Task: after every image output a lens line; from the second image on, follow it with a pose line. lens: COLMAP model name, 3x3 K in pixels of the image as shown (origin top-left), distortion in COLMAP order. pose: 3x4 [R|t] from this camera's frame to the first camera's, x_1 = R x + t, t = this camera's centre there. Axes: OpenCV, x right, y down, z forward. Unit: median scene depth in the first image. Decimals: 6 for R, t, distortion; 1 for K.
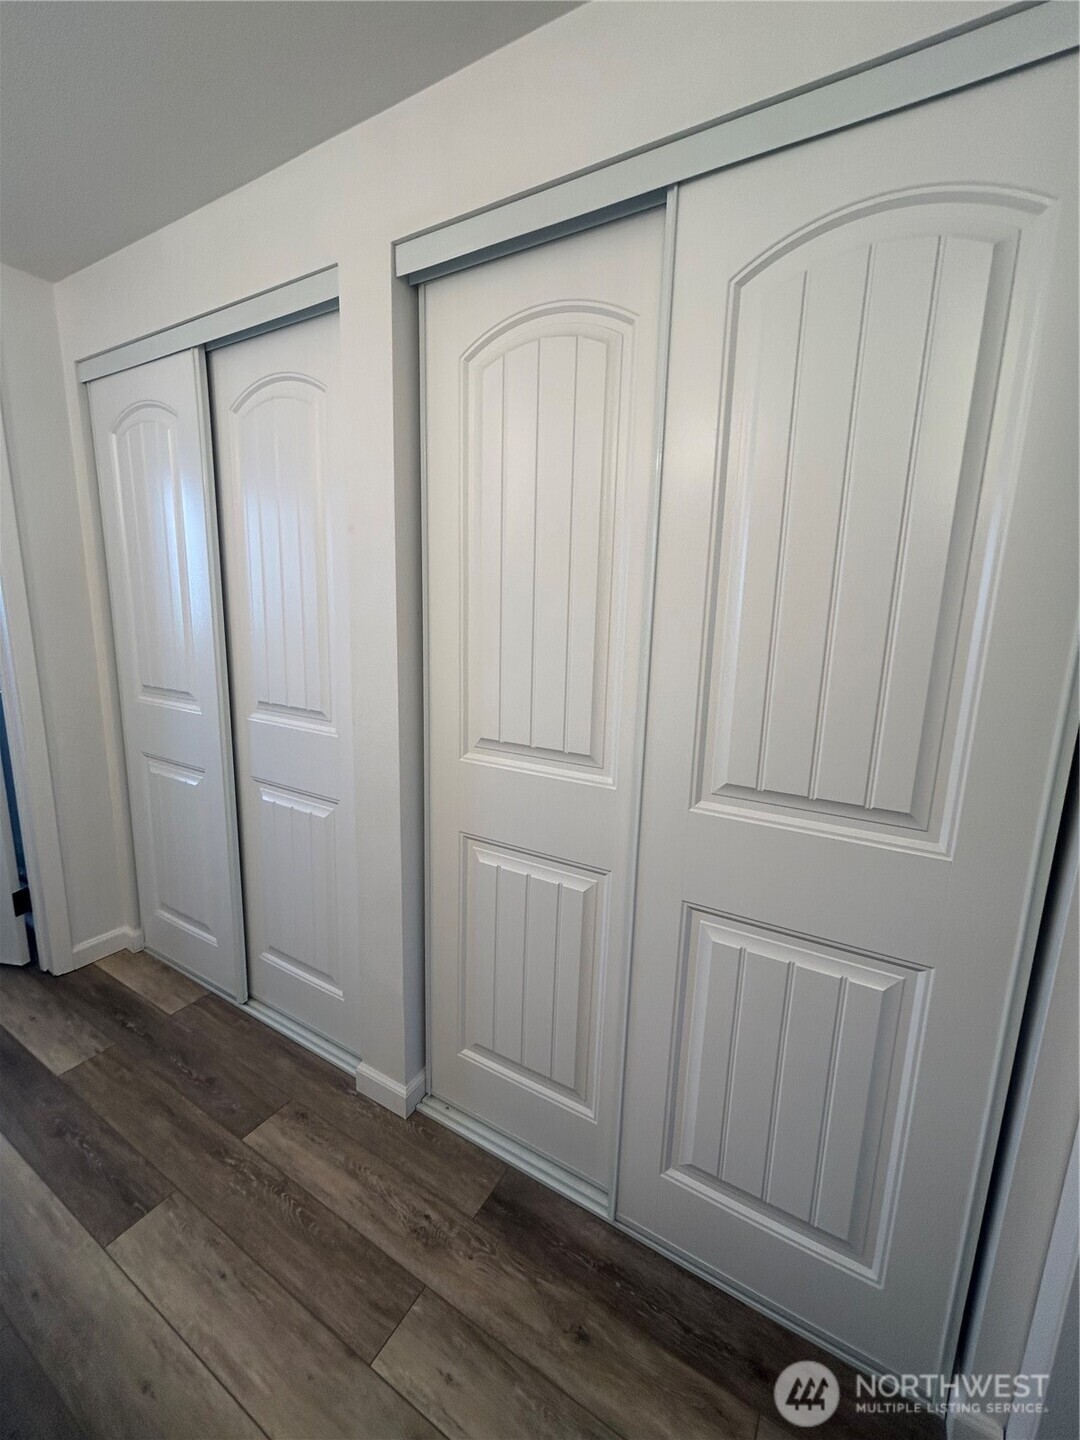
lens RADIAL K [[584.5, 0, 540.7], [0, 584.5, 720.4], [0, 0, 1]] dist [-0.002462, 0.000559]
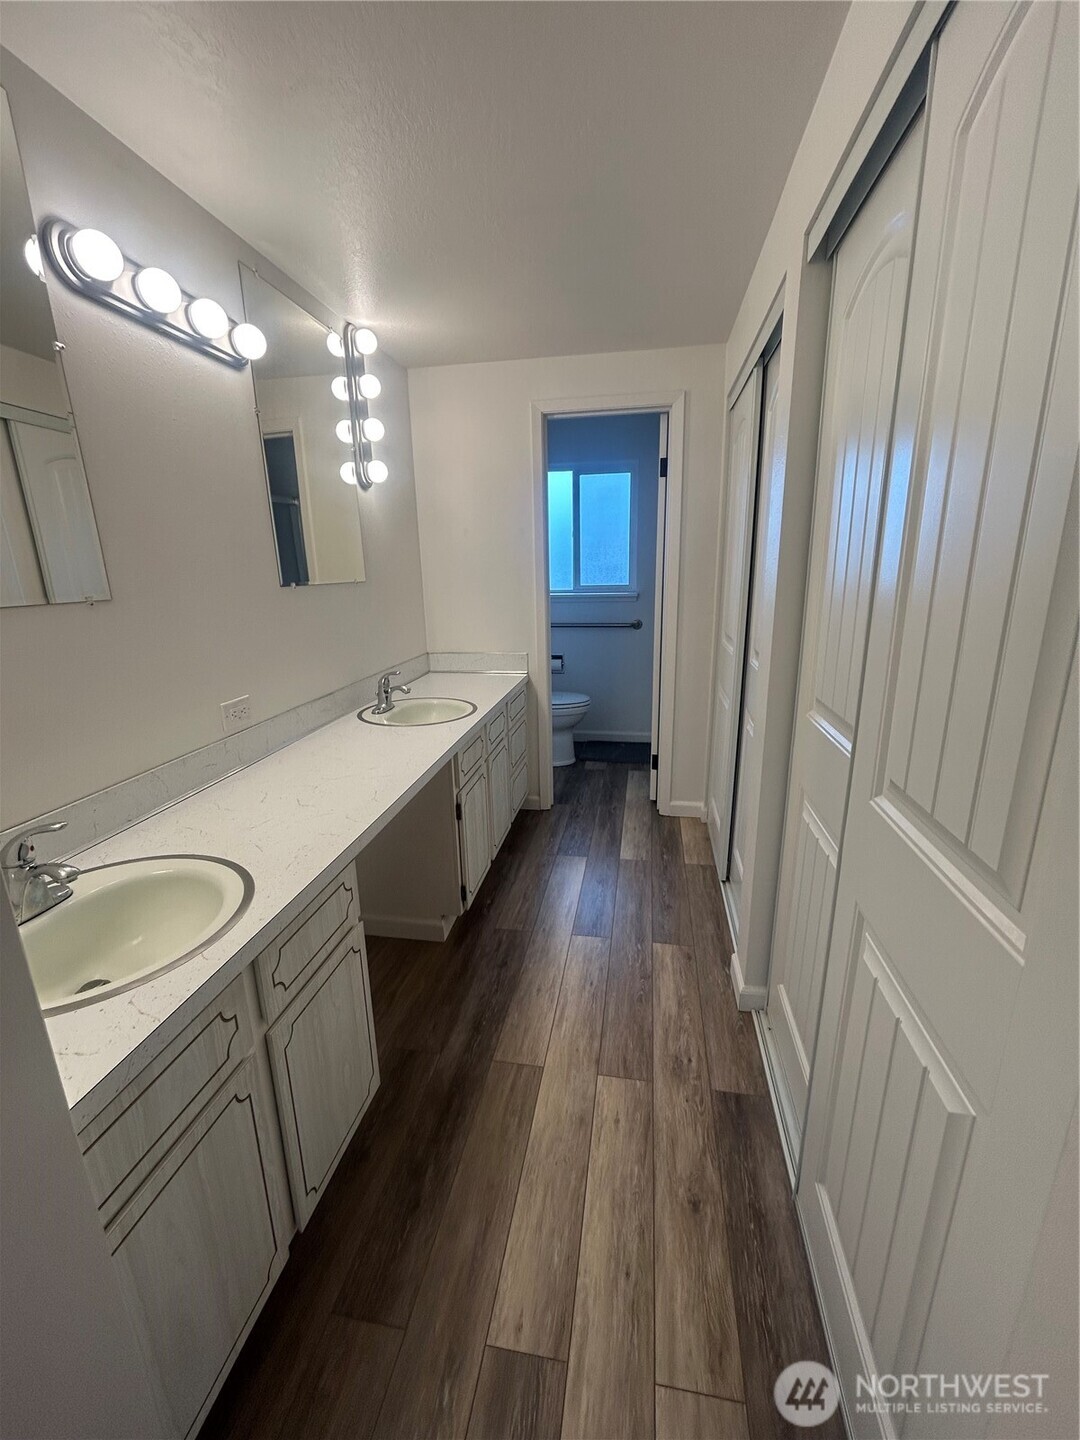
lens RADIAL K [[584.5, 0, 538.3], [0, 584.5, 722.7], [0, 0, 1]] dist [-0.002462, 0.000559]
pose [[0.341415, 0.207050, -0.916824, 0.719193], [-0.140902, 0.975687, 0.167873, -0.029289], [0.929291, 0.071868, 0.362288, 0.188990]]
